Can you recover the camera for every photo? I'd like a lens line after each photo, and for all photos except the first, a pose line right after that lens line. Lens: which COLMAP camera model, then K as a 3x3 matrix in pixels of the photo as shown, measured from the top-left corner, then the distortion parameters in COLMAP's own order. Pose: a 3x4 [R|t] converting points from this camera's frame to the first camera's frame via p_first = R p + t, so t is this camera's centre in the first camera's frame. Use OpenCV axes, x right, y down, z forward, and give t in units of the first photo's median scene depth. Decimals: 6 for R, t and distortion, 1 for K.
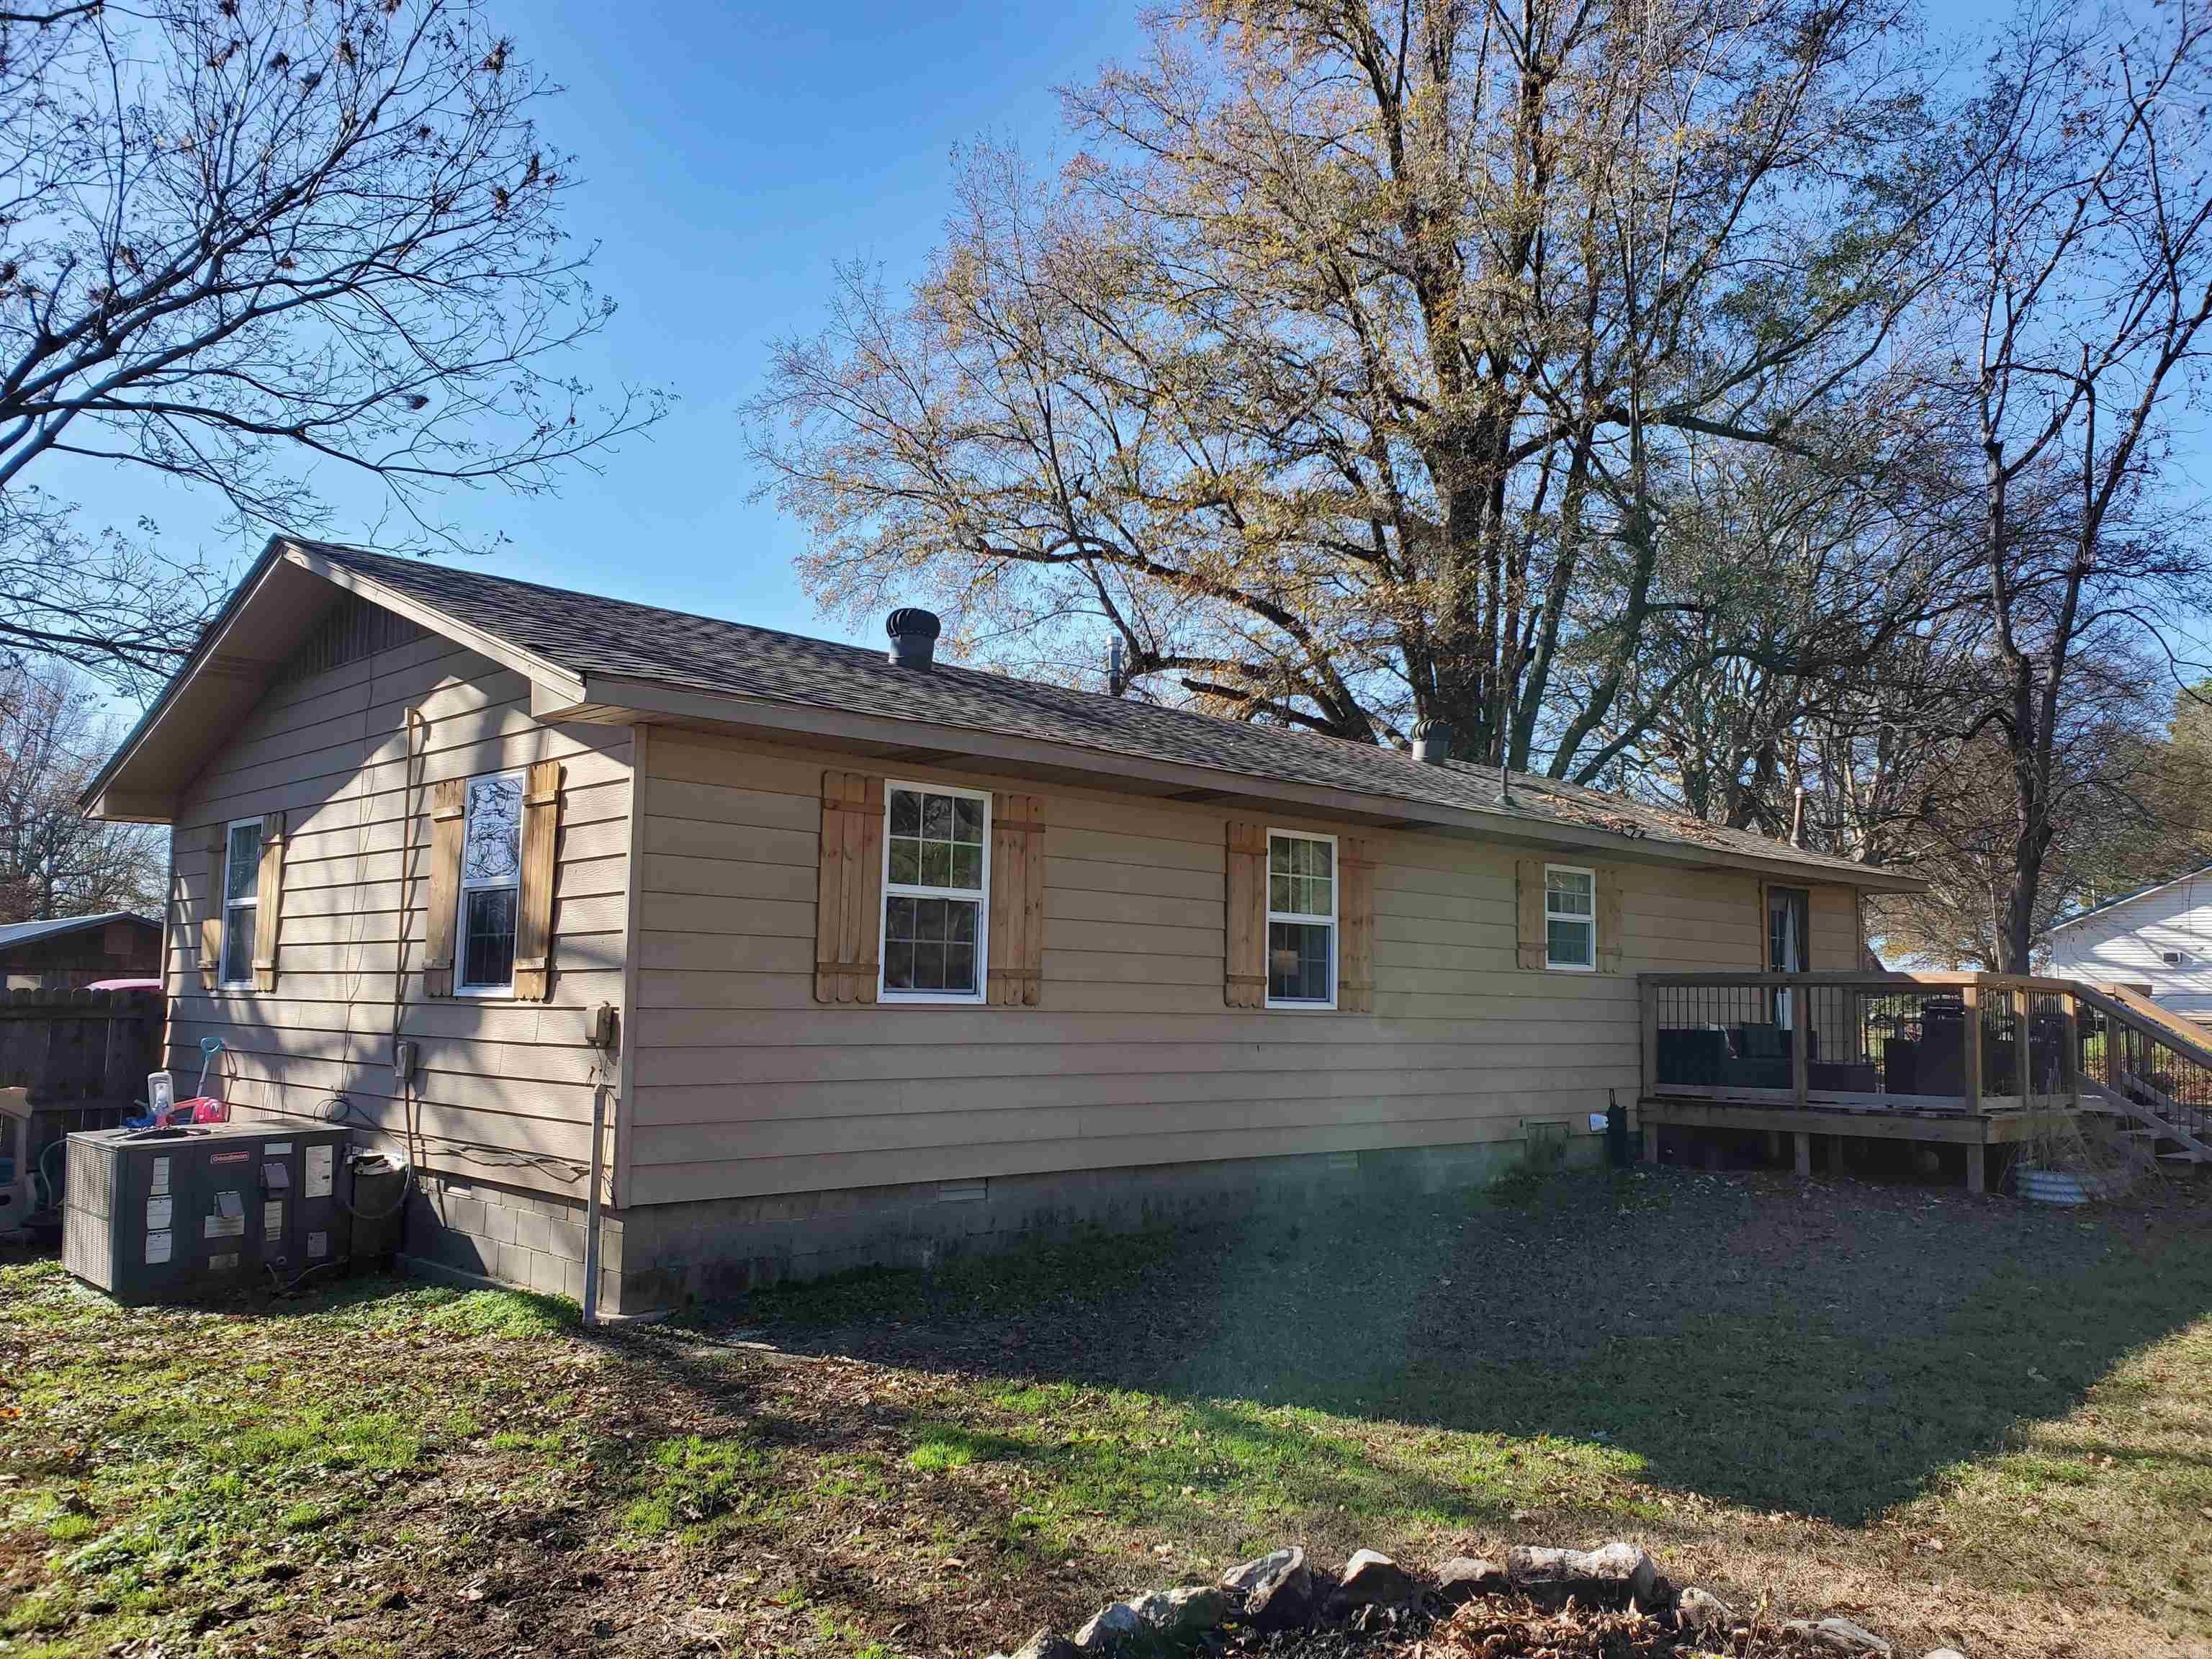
lens RADIAL K [[1695.7, 0, 1104.7], [0, 1695.7, 832.2], [0, 0, 1]] dist [0.022708, -0.011581]
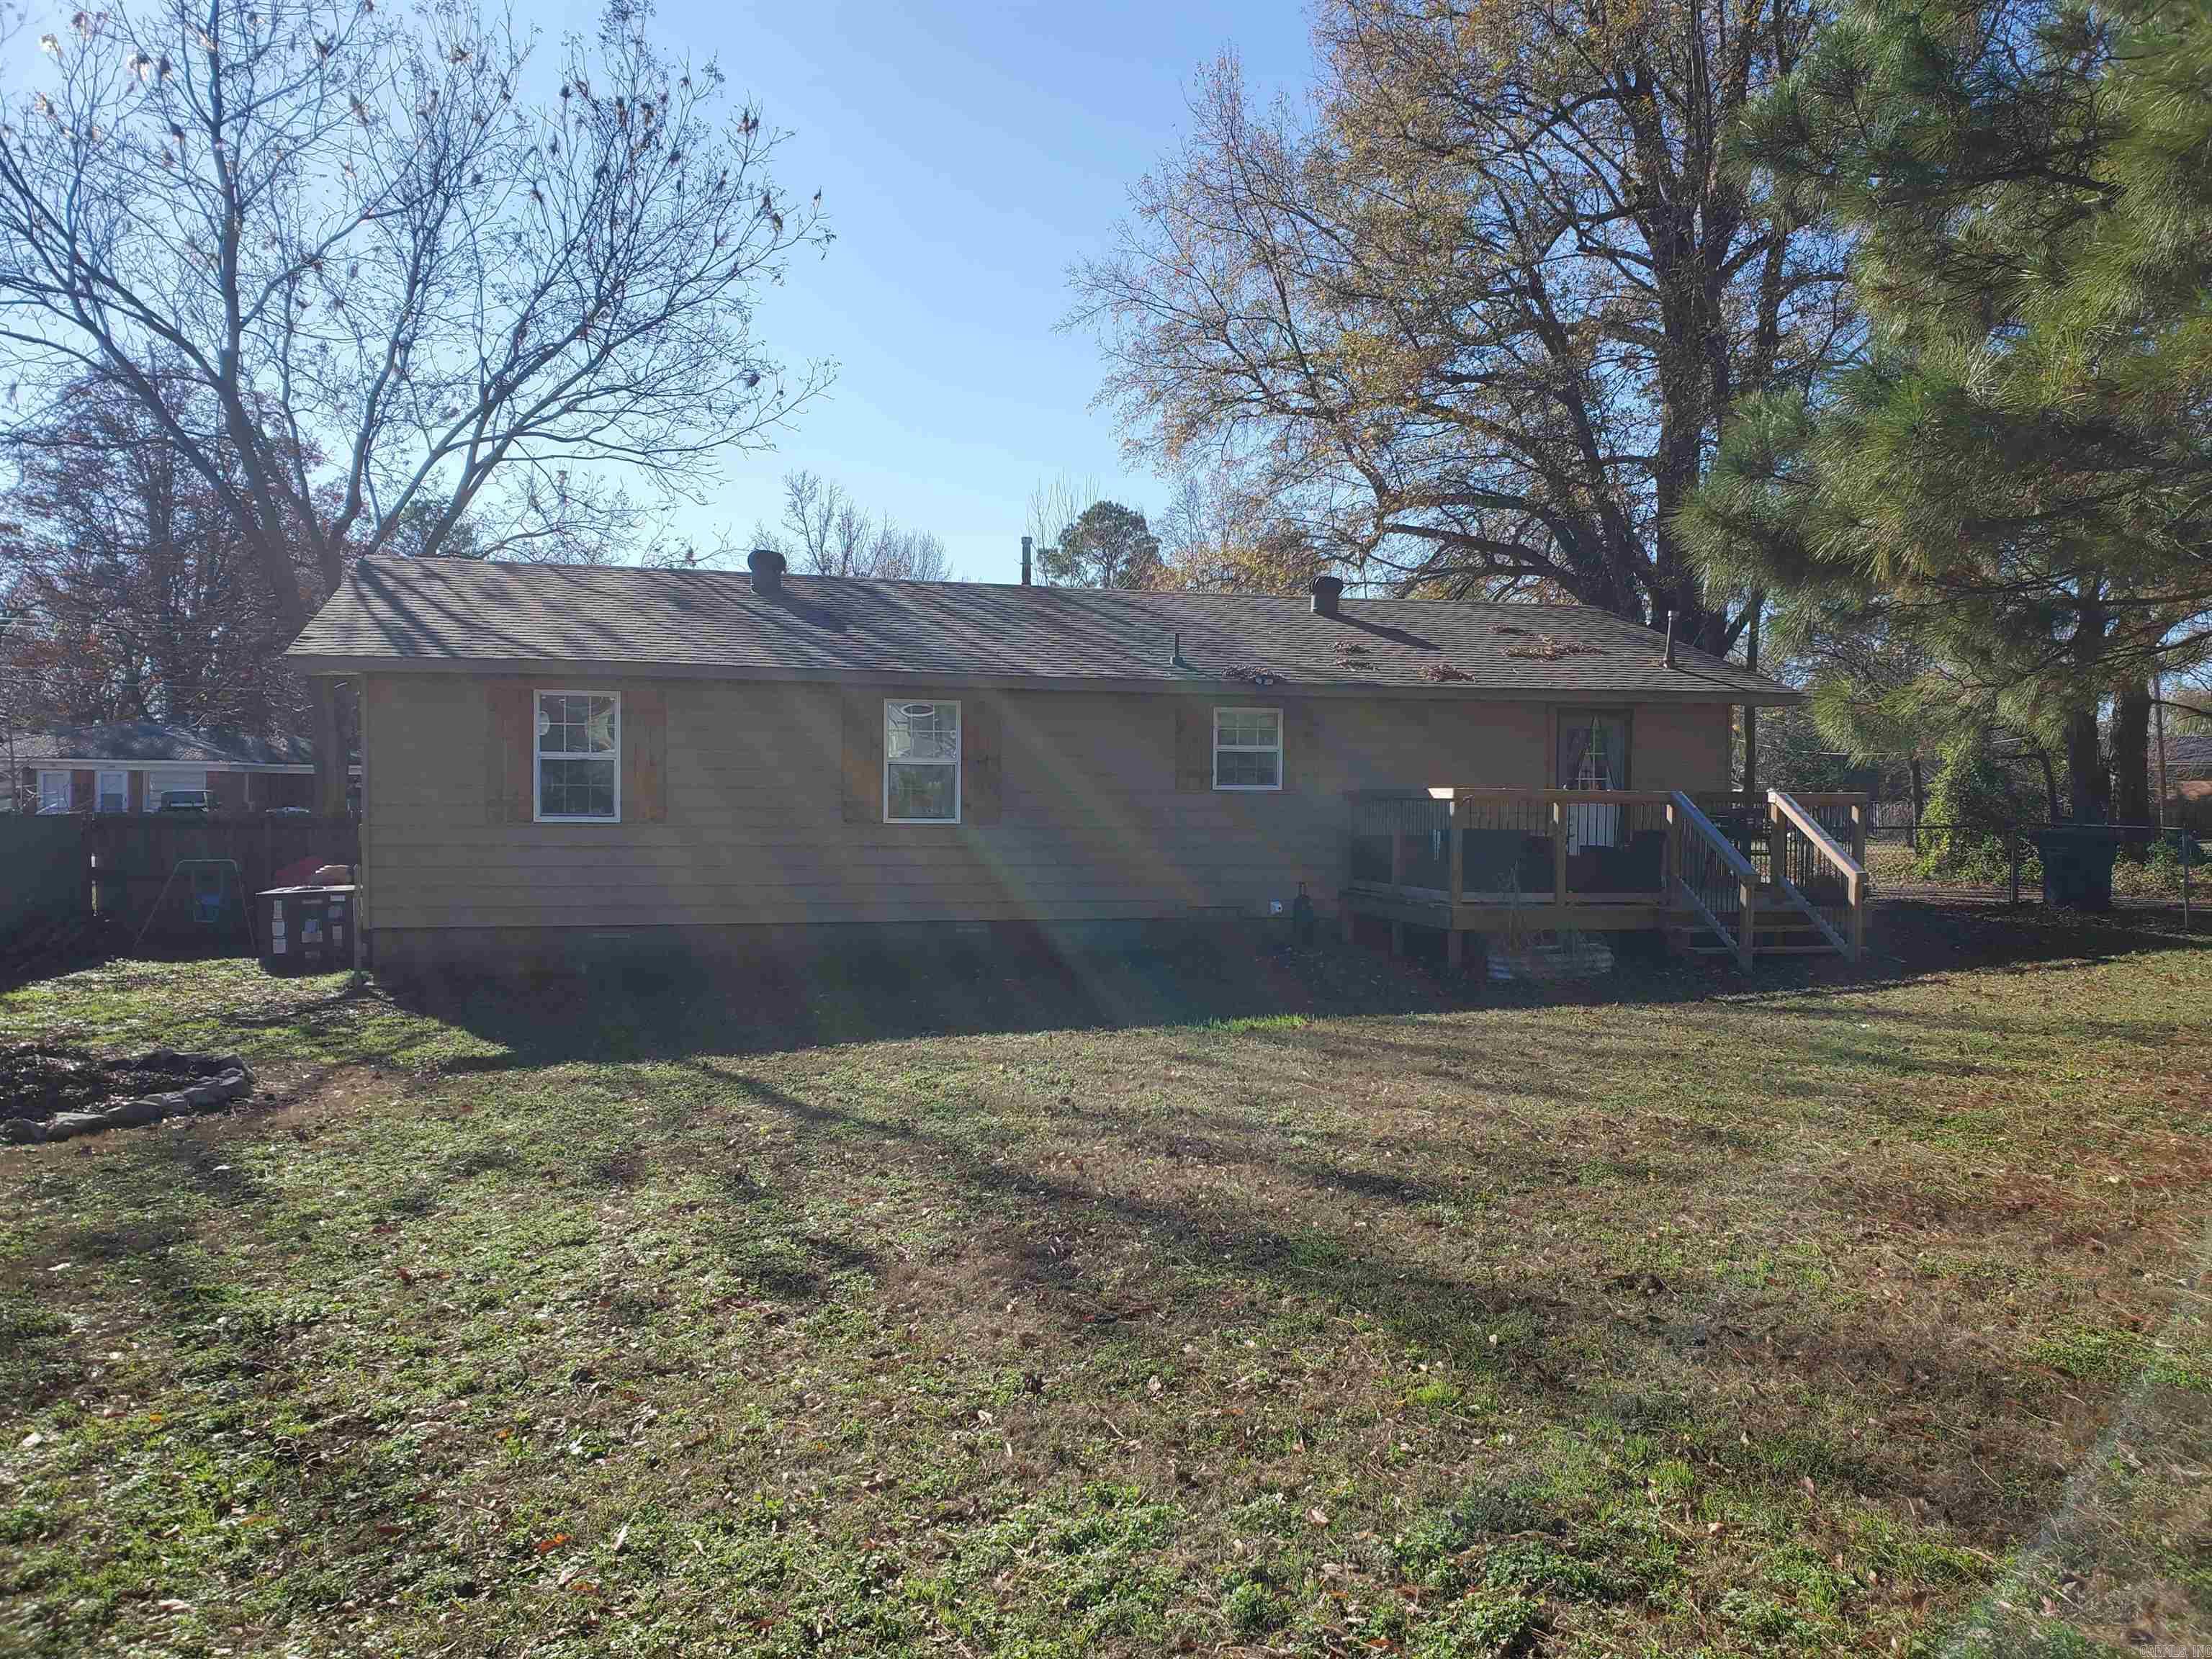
lens RADIAL K [[1695.7, 0, 1111.6], [0, 1695.7, 830.4], [0, 0, 1]] dist [0.022708, -0.011581]
pose [[0.869054, 0.001851, -0.494713, 0.894891], [0.053591, 0.993756, 0.097859, -0.019398], [0.491805, -0.111557, 0.863529, -0.142564]]
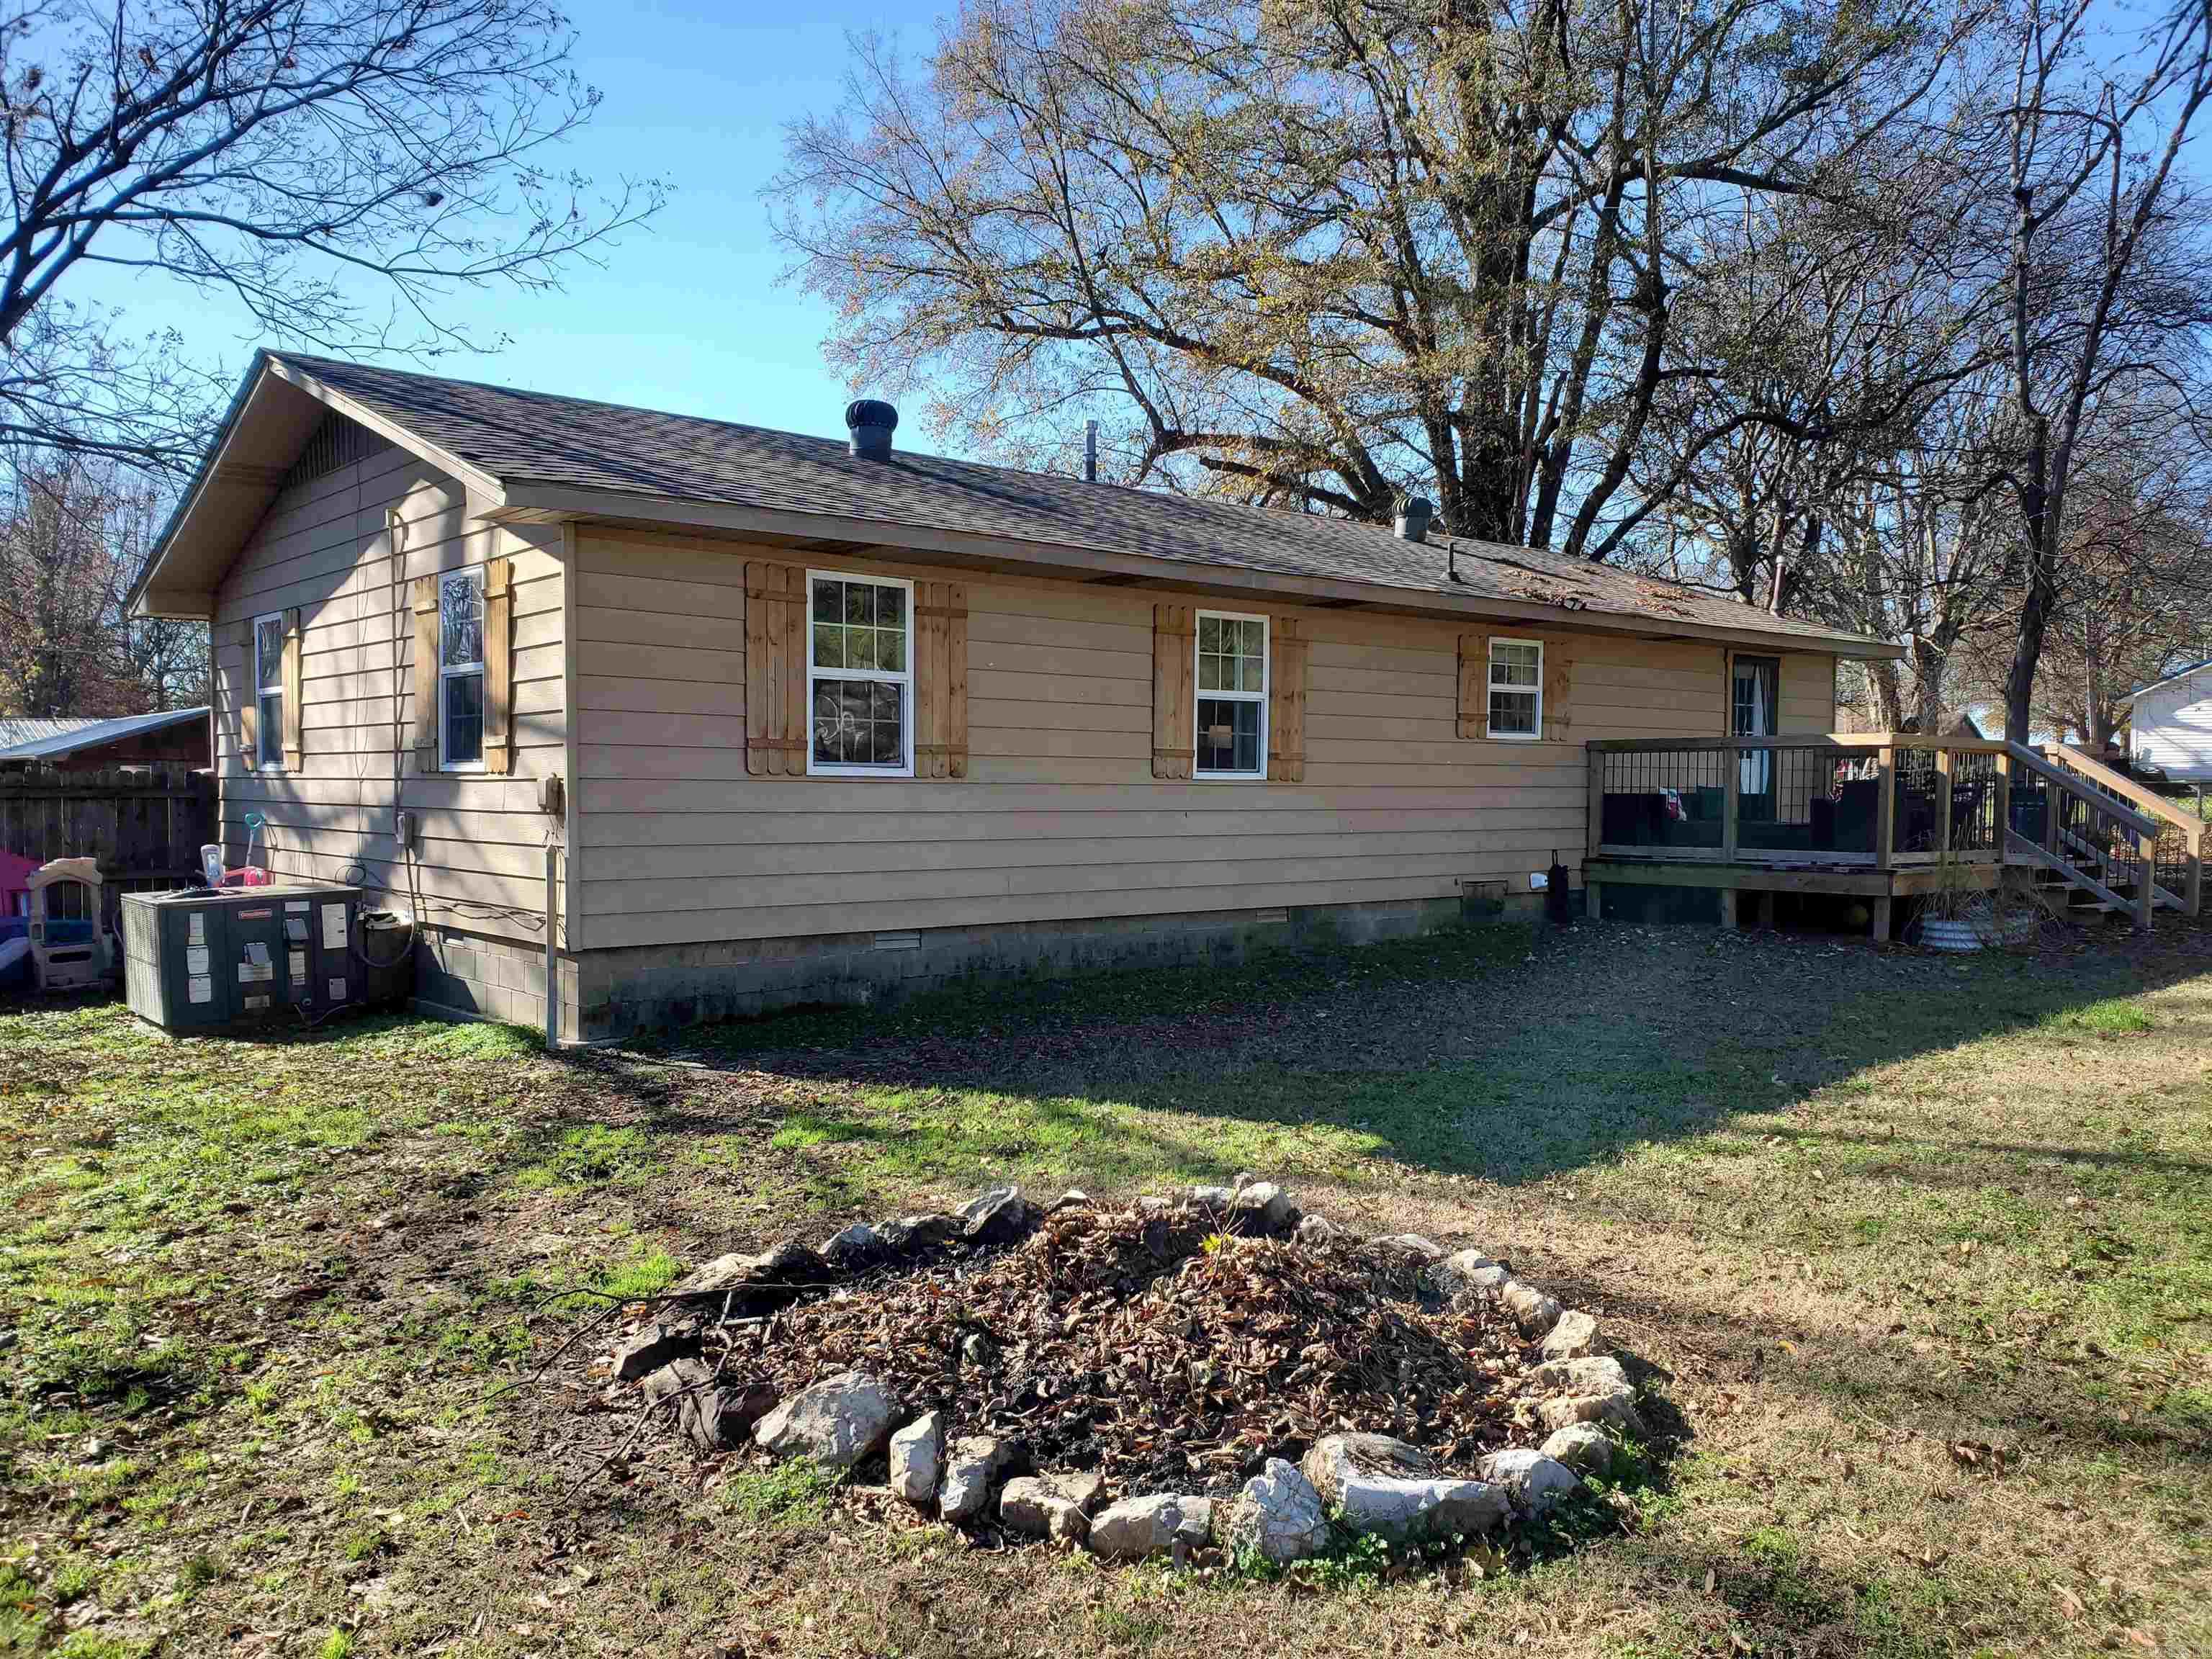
lens RADIAL K [[1695.7, 0, 1096.5], [0, 1695.7, 838.8], [0, 0, 1]] dist [0.022708, -0.011581]
pose [[0.998386, -0.010029, -0.055906, 0.086537], [0.017339, 0.991119, 0.131845, -0.000131], [0.054087, -0.132601, 0.989693, -0.071706]]
